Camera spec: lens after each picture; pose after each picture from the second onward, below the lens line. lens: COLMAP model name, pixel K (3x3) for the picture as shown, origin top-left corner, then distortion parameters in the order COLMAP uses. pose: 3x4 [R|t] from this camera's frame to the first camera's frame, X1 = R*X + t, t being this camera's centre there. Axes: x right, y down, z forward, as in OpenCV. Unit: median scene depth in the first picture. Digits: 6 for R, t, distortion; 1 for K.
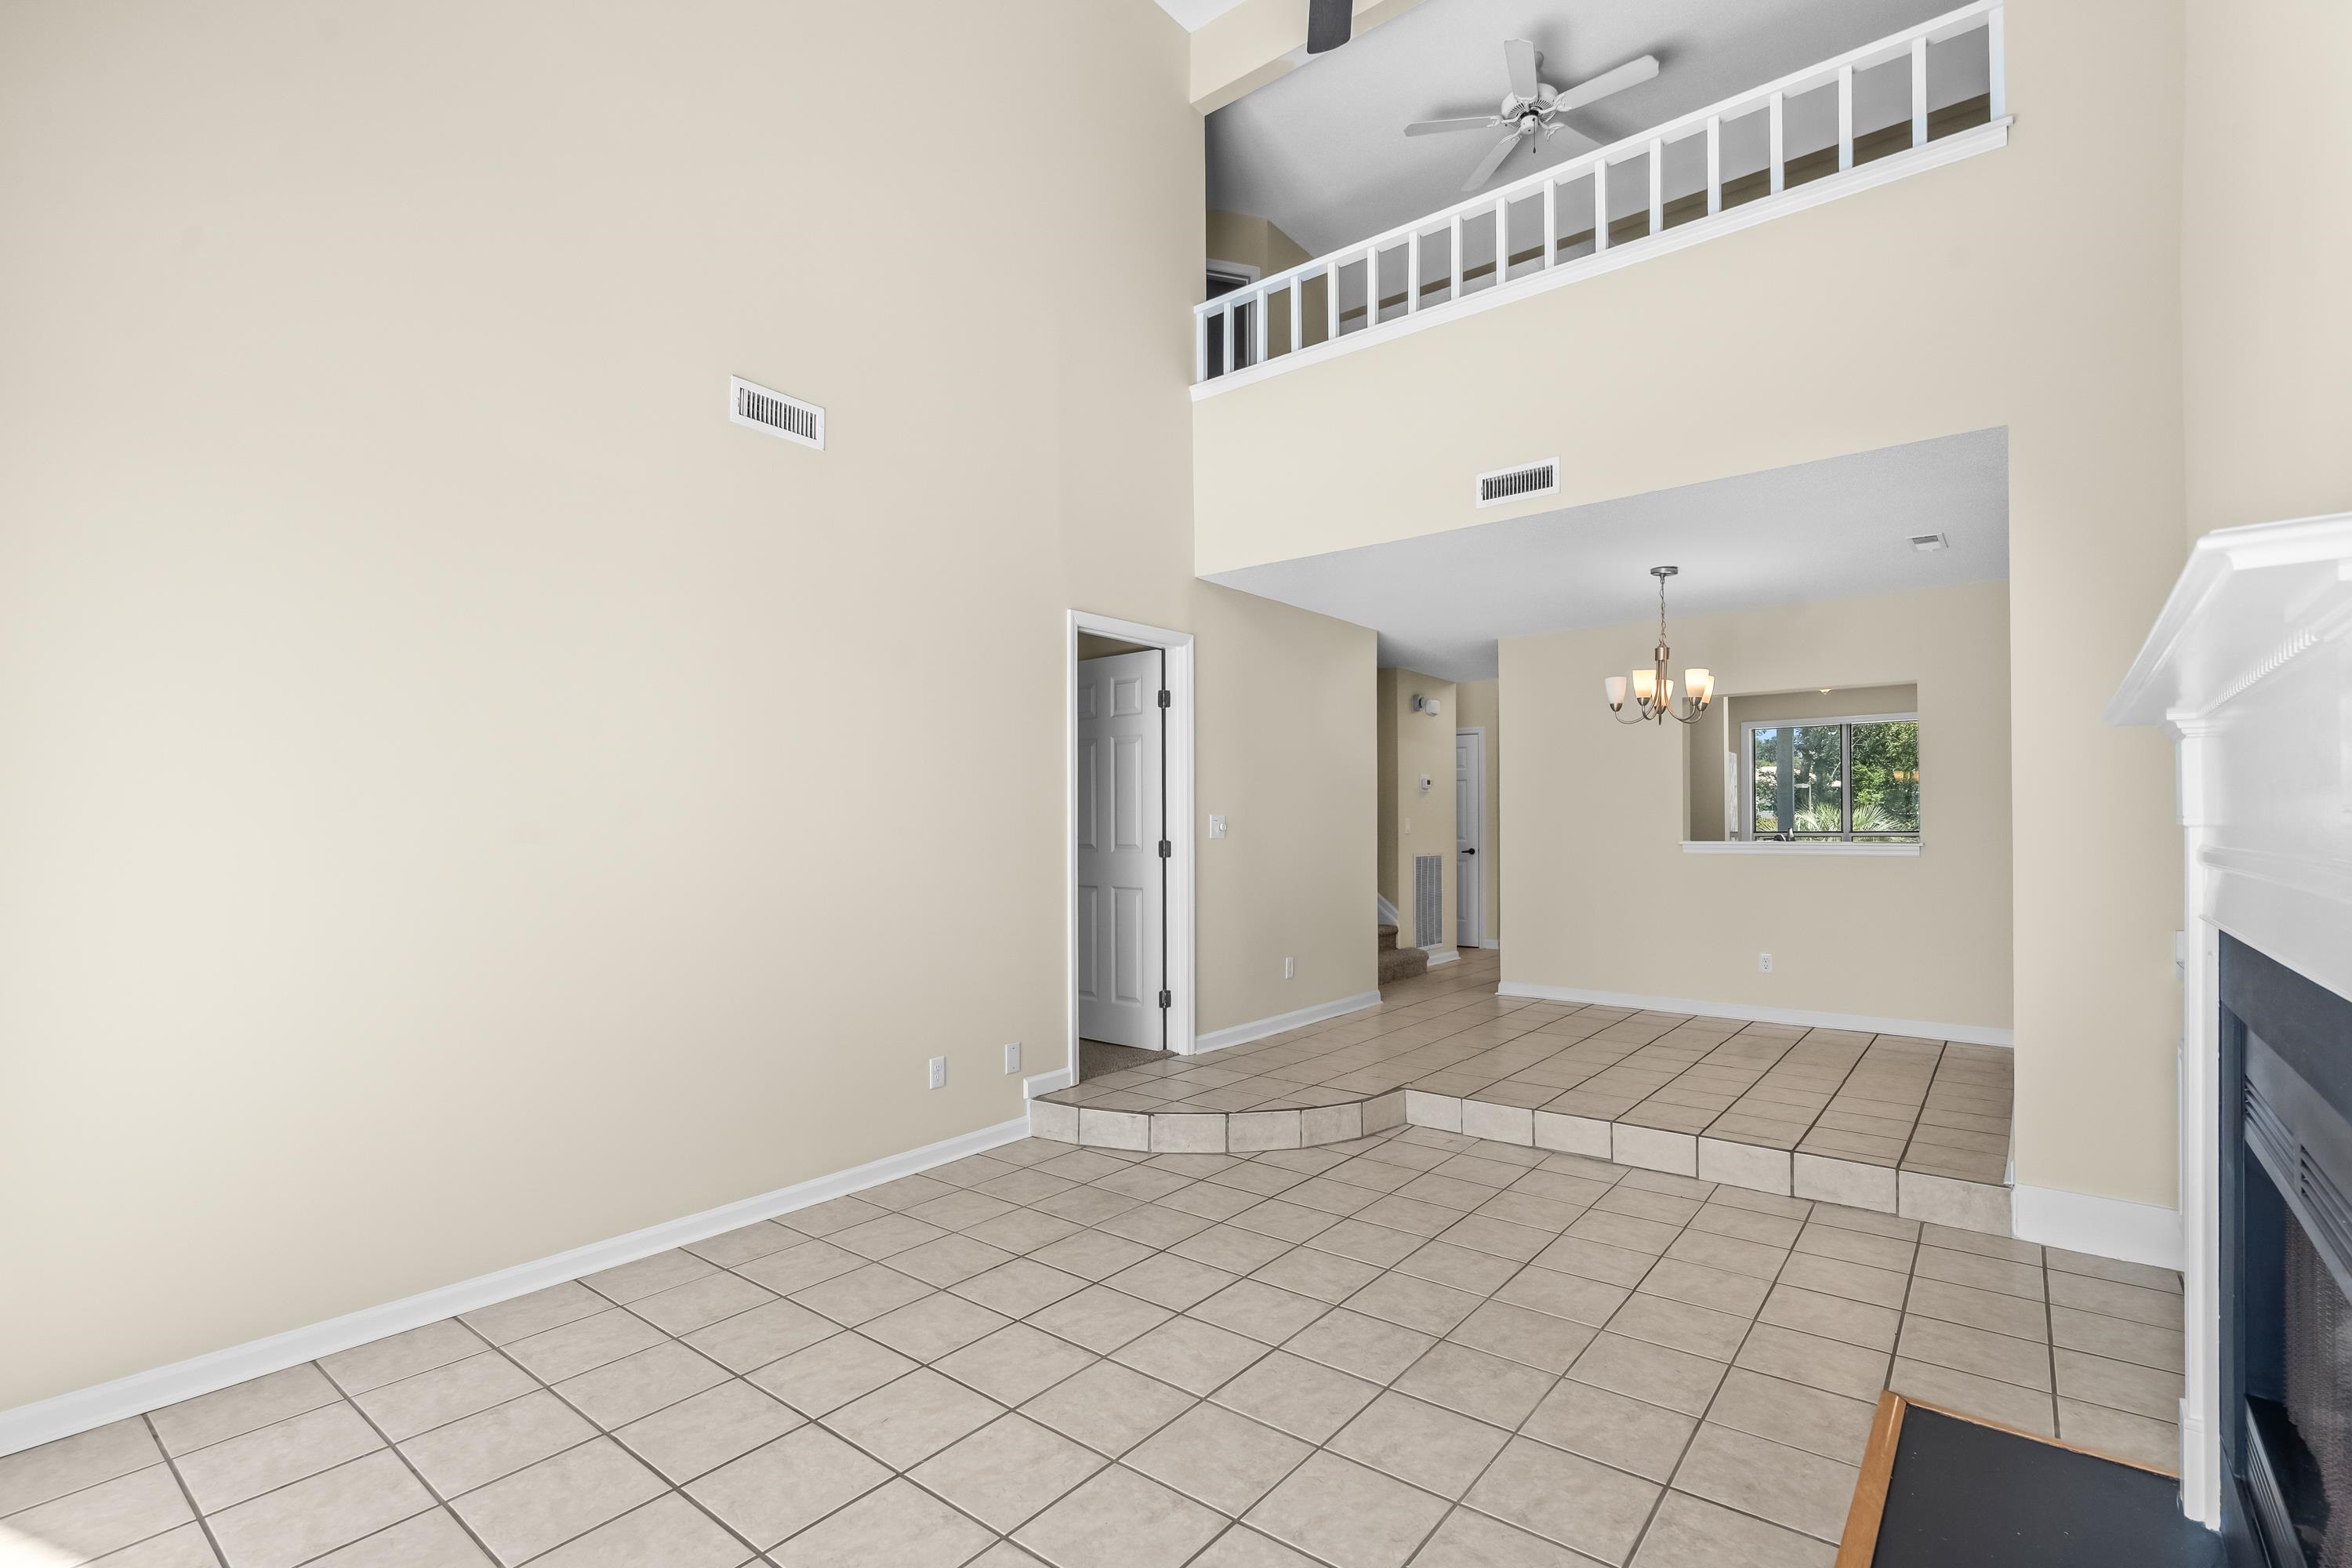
lens RADIAL K [[1082.2, 0, 1176.3], [0, 1082.2, 806.2], [0, 0, 1]] dist [-0.000218, -0.000052]
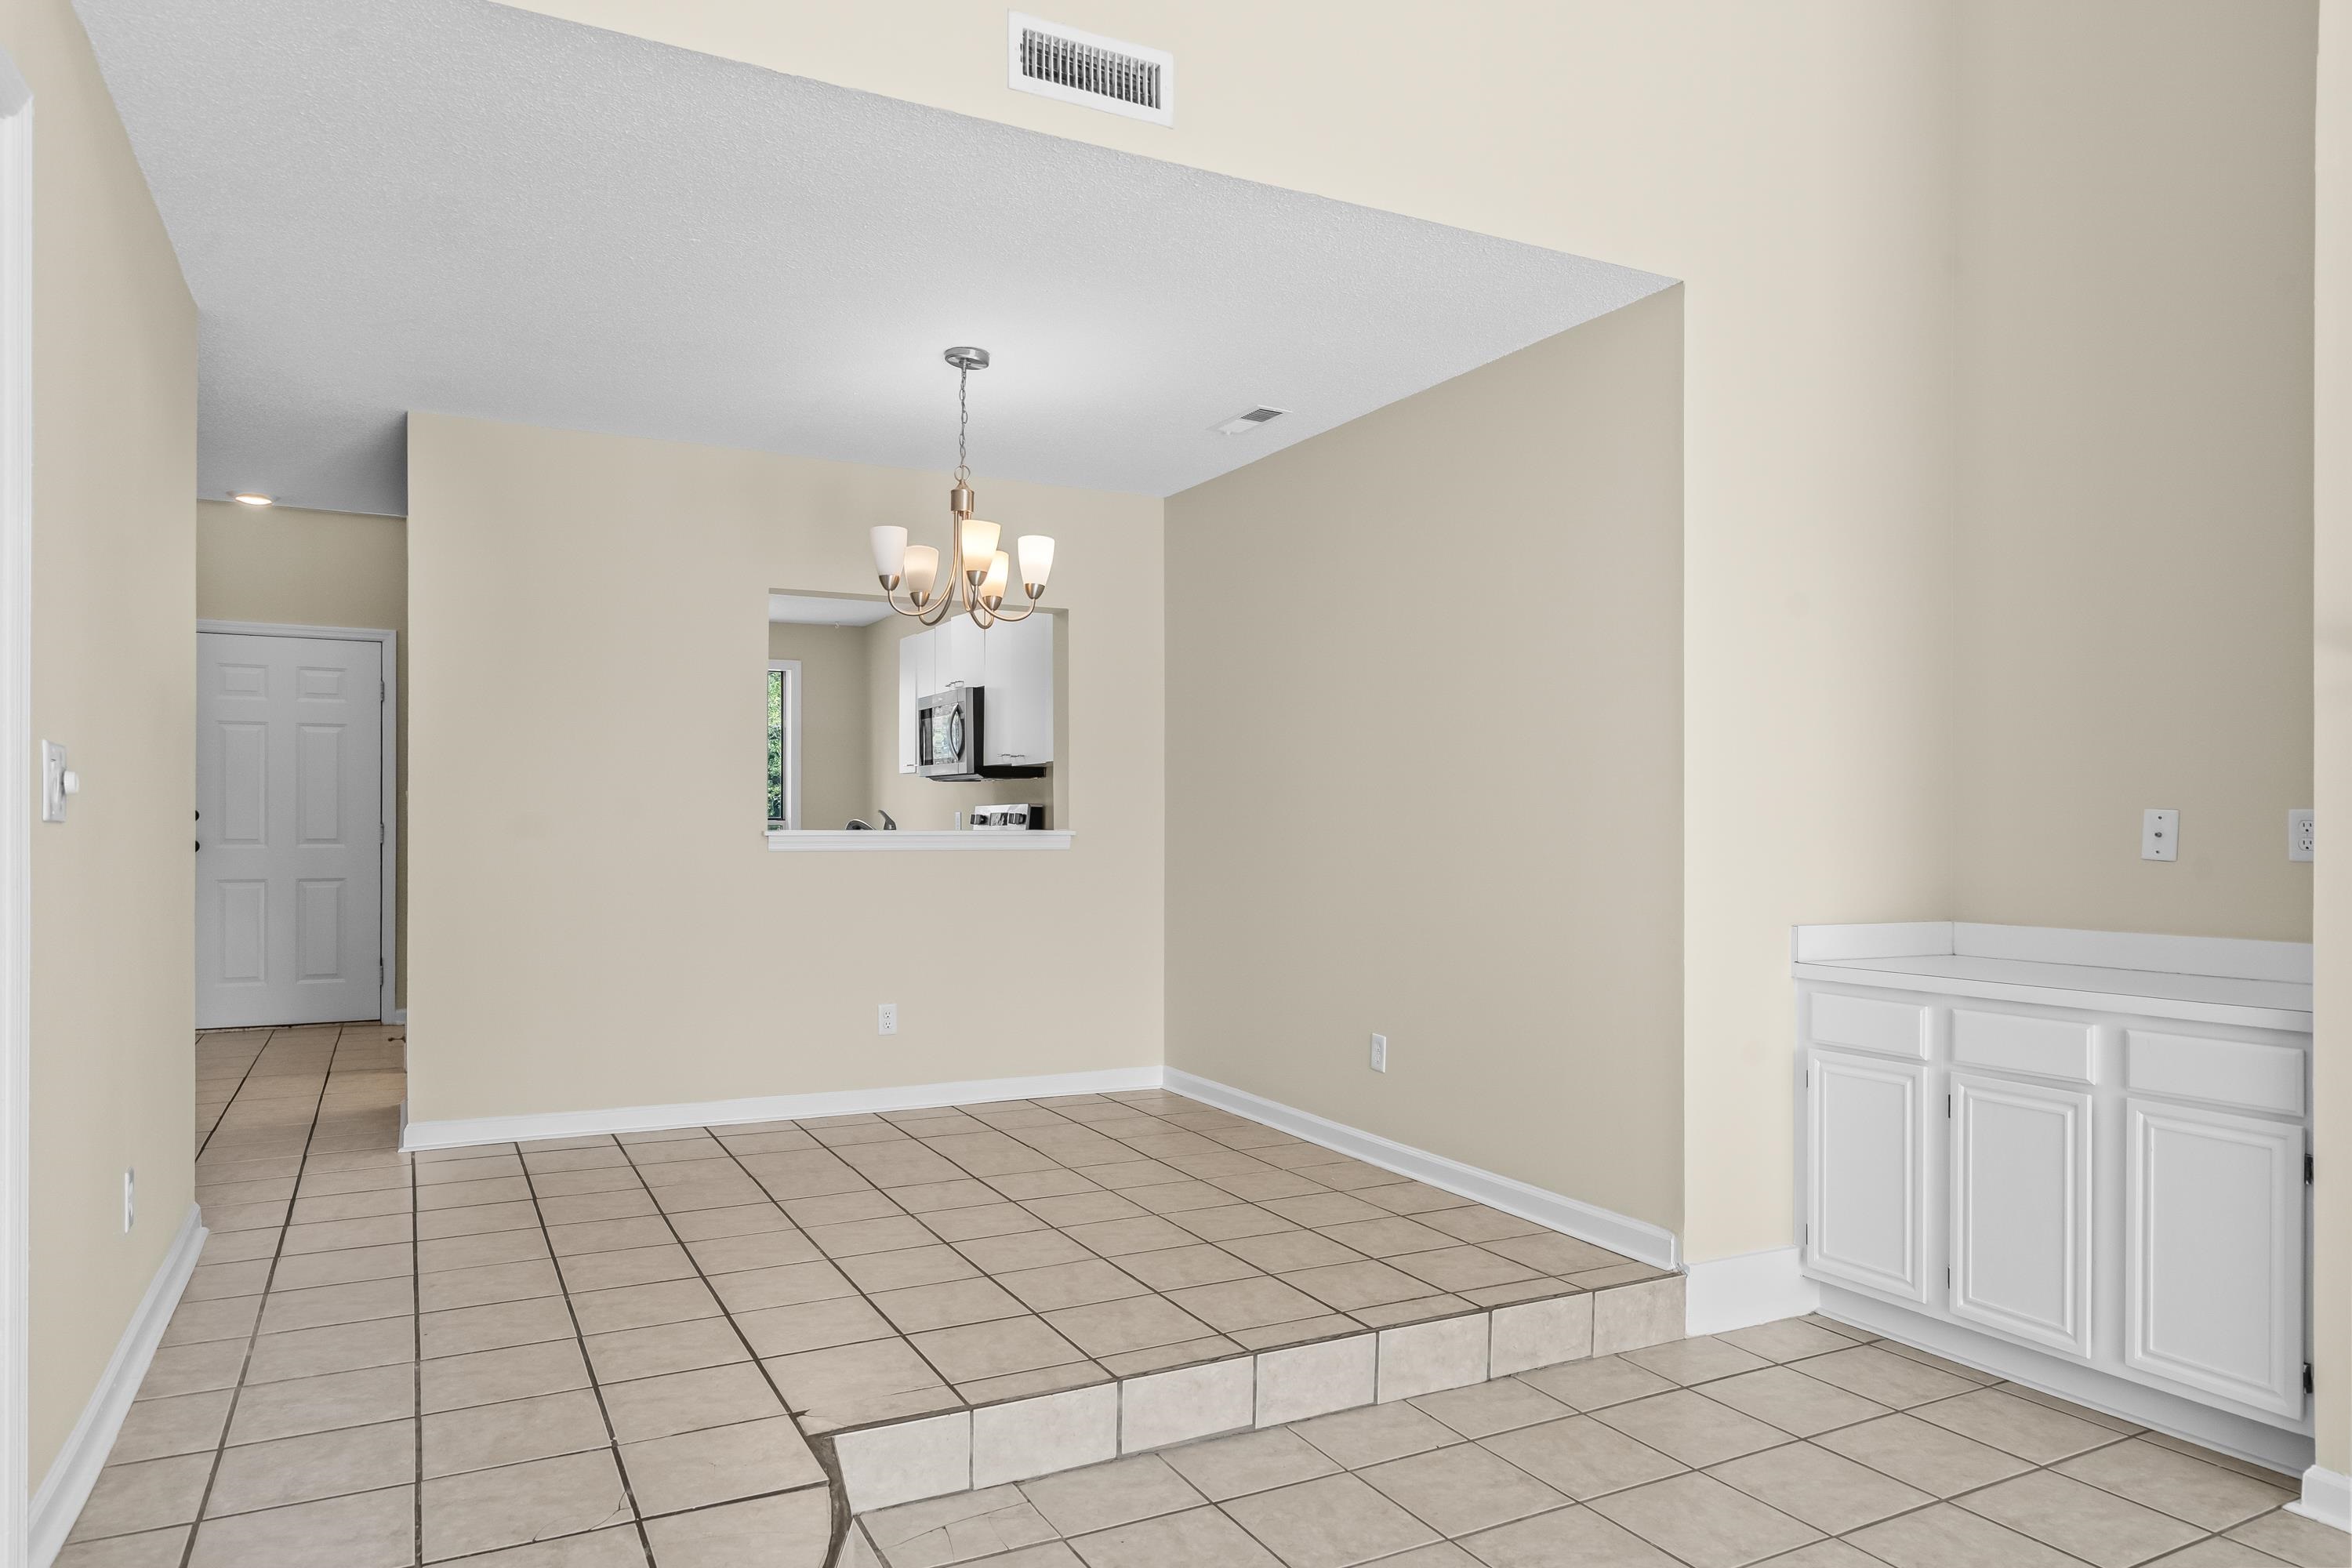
lens RADIAL K [[1448.8, 0, 1139.0], [0, 1448.8, 823.0], [0, 0, 1]] dist [-0.000271, 0.000535]
pose [[0.414488, -0.002837, 0.910050, -0.257364], [-0.022827, 0.999648, 0.013512, 0.020486], [-0.909768, -0.026374, 0.414277, 0.727085]]
